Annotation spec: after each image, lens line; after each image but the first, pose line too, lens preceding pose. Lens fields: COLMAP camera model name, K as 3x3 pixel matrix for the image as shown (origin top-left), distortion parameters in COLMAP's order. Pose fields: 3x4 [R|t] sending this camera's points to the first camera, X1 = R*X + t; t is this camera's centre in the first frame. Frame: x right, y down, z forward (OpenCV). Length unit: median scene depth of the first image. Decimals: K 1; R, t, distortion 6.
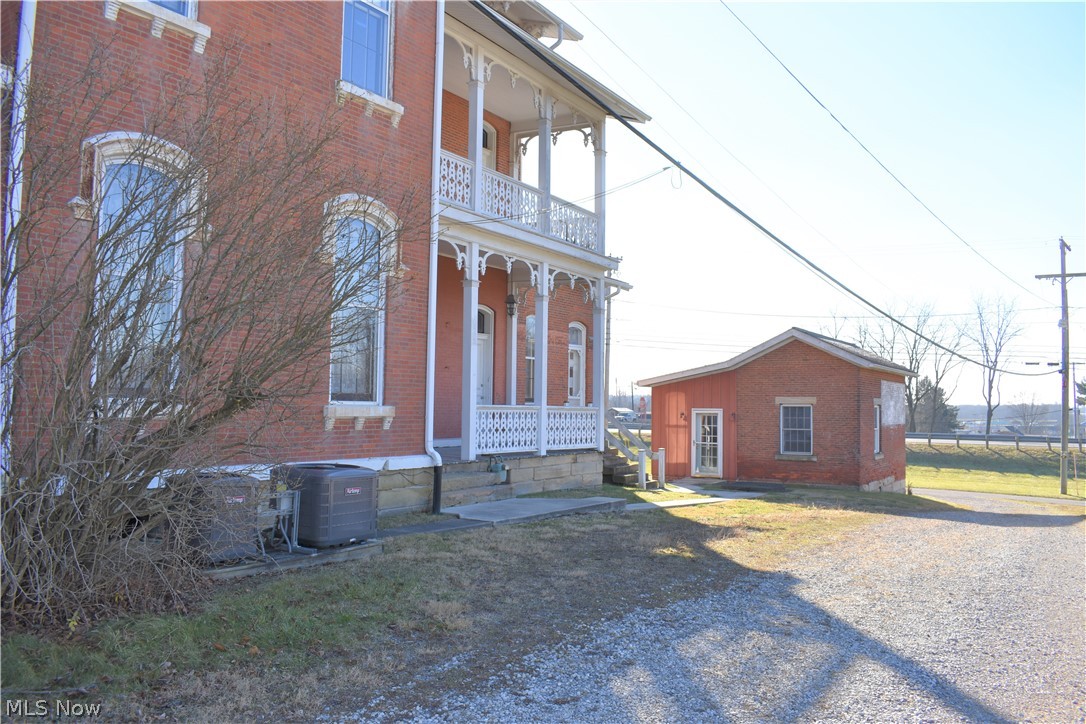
lens RADIAL K [[850.9, 0, 548.2], [0, 850.9, 365.8], [0, 0, 1]] dist [-0.082589, 0.004001]
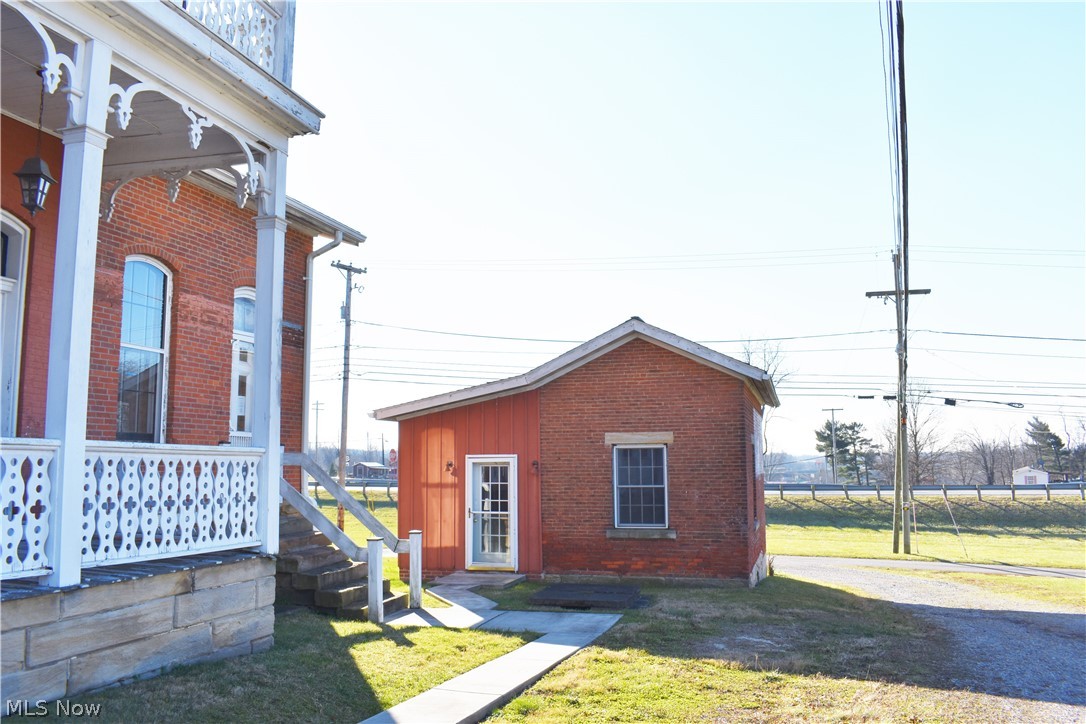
lens RADIAL K [[850.9, 0, 549.8], [0, 850.9, 358.7], [0, 0, 1]] dist [-0.082589, 0.004001]
pose [[0.958241, 0.014729, 0.285583, 0.056947], [0.006030, 0.997410, -0.071675, 0.027184], [-0.285899, 0.070404, 0.955670, 0.428279]]
